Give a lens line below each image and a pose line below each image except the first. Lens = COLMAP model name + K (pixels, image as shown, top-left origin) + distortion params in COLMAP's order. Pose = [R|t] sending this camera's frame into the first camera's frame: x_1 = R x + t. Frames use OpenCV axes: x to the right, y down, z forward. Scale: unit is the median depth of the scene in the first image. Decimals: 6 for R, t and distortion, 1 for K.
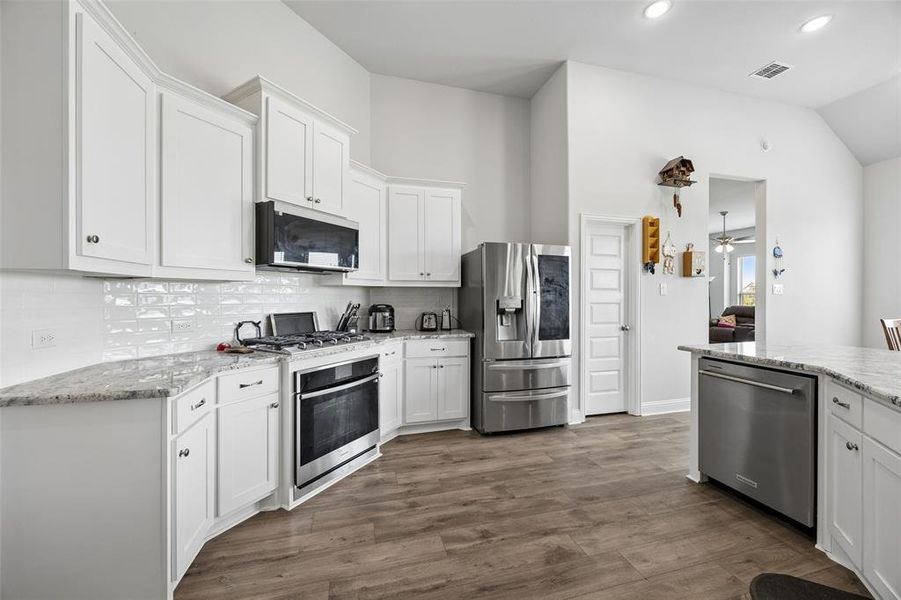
lens RADIAL K [[343.2, 0, 447.1], [0, 343.2, 299.5], [0, 0, 1]] dist [-0.003221, -0.000157]
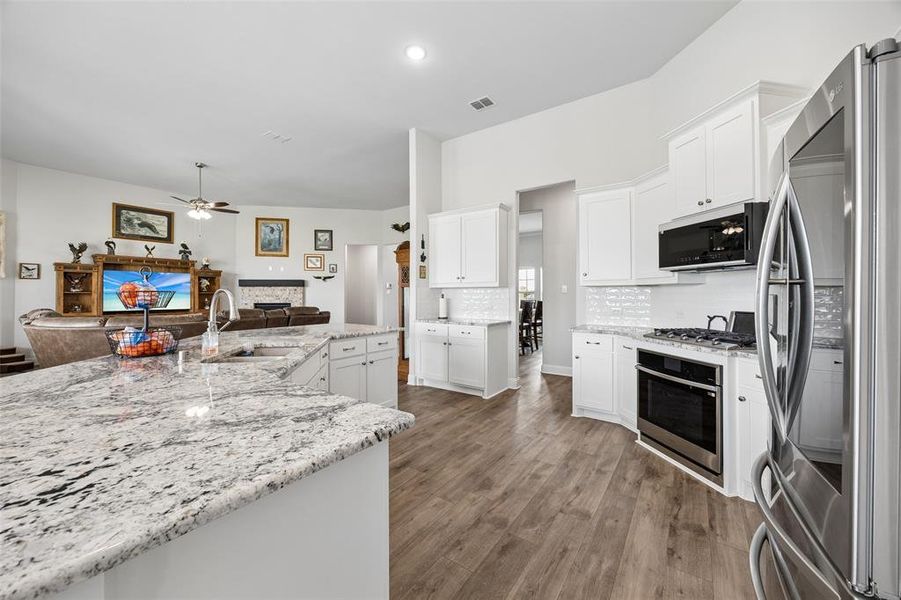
lens RADIAL K [[345.9, 0, 445.5], [0, 345.9, 291.8], [0, 0, 1]] dist [-0.001336, -0.000191]
pose [[-0.774710, -0.002782, -0.632311, 0.715925], [-0.002725, 0.999996, -0.001061, -0.011293], [0.632311, 0.000901, -0.774714, 1.061442]]
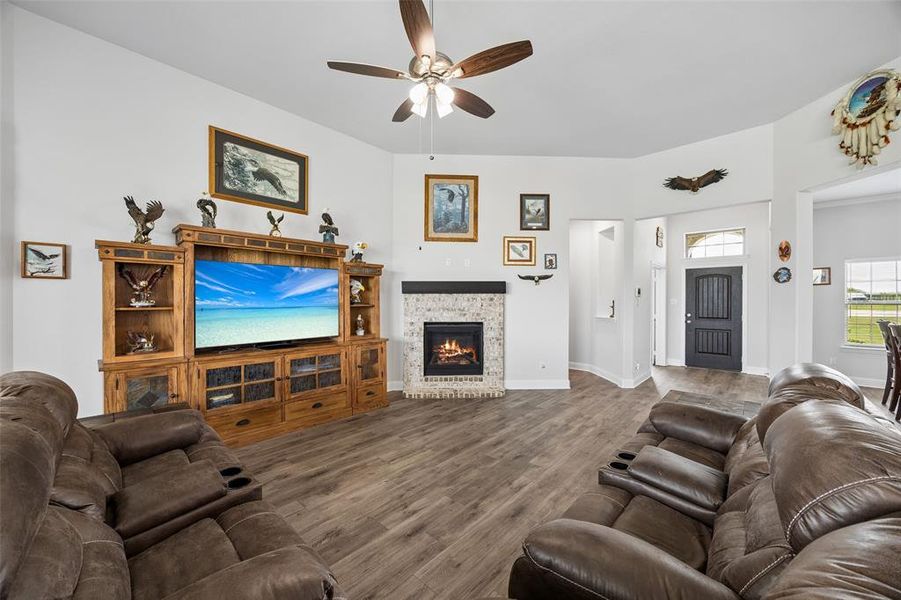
lens RADIAL K [[343.2, 0, 447.1], [0, 343.2, 299.5], [0, 0, 1]] dist [-0.003221, -0.000157]
pose [[-0.848566, 0.001968, -0.529086, 0.913395], [-0.003574, 0.999949, 0.009451, -0.039654], [0.529077, 0.009911, -0.848516, -0.733086]]
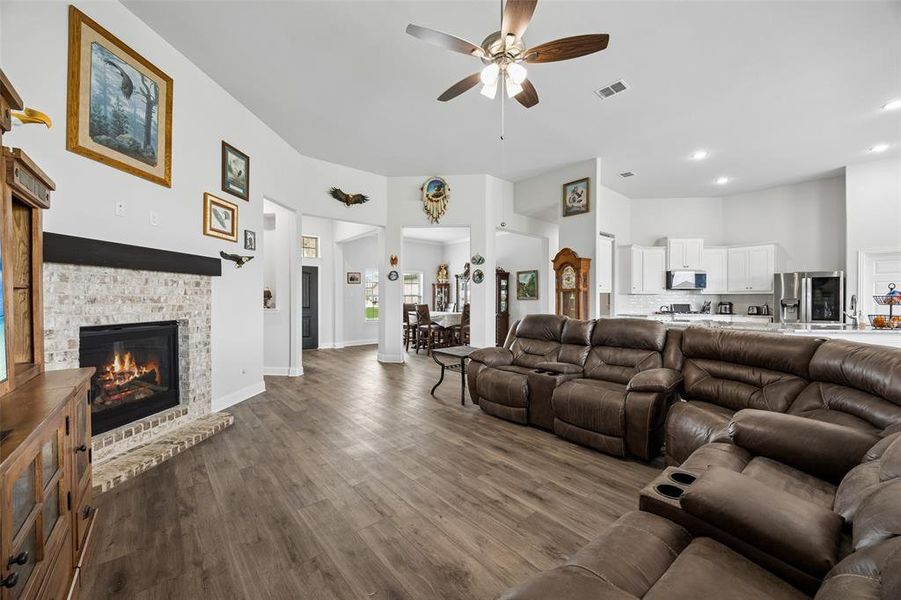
lens RADIAL K [[343.2, 0, 447.1], [0, 343.2, 299.5], [0, 0, 1]] dist [-0.003221, -0.000157]
pose [[0.428573, 0.005454, -0.903491, 1.170955], [-0.009740, 0.999952, 0.001416, 0.015100], [0.903455, 0.008193, 0.428605, -1.793227]]
